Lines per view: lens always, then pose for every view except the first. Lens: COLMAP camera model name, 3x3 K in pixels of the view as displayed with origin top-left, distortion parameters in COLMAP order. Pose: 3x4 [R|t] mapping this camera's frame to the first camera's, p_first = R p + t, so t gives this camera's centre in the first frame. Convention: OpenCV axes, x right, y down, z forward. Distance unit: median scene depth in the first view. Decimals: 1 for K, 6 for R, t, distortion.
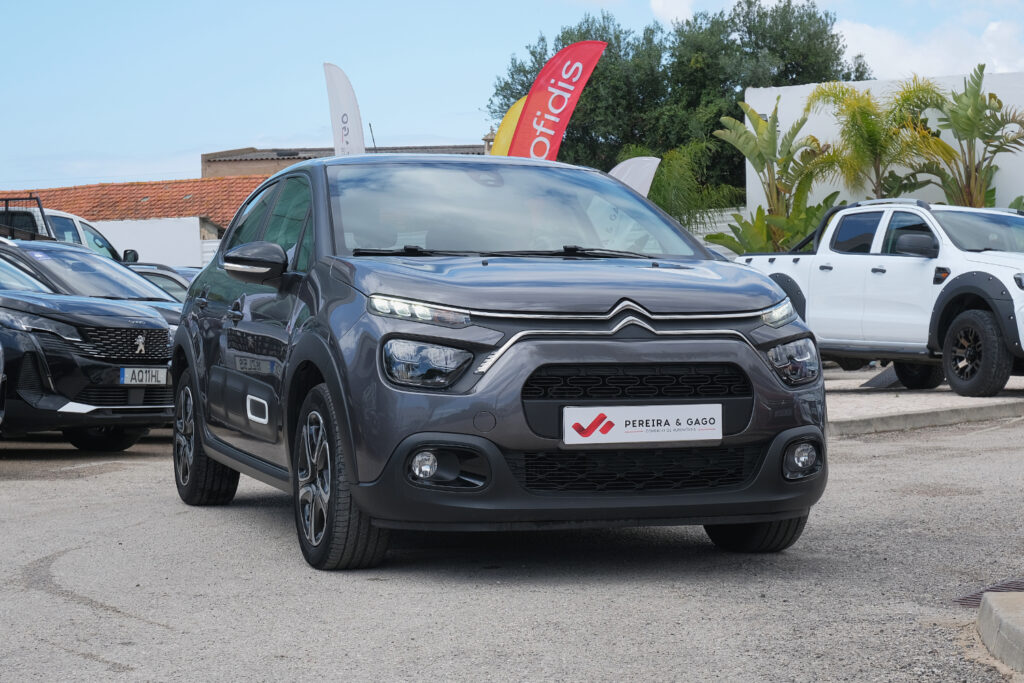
lens RADIAL K [[2191.9, 0, 514.3], [0, 2191.9, 308.9], [0, 0, 1]] dist [-0.024644, -0.246601]
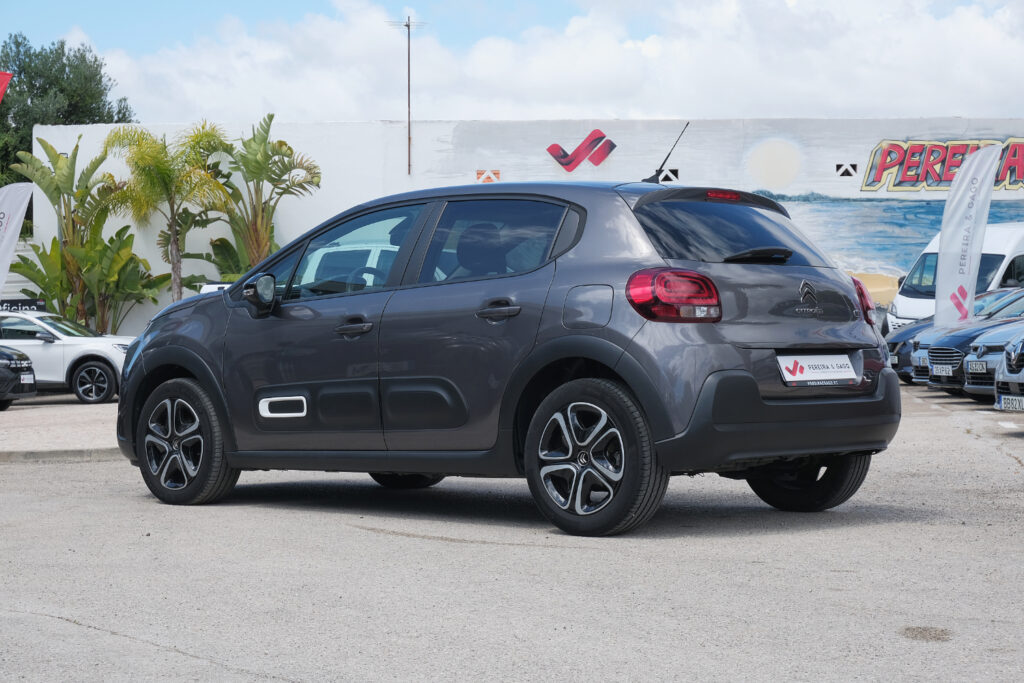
lens RADIAL K [[2162.9, 0, 479.9], [0, 2162.9, 343.3], [0, 0, 1]] dist [-0.016648, 0.100899]
pose [[0.889536, 0.000859, 0.456864, -0.189608], [-0.001505, 0.999998, 0.001050, 0.003150], [-0.456862, -0.001622, 0.889536, -0.026374]]
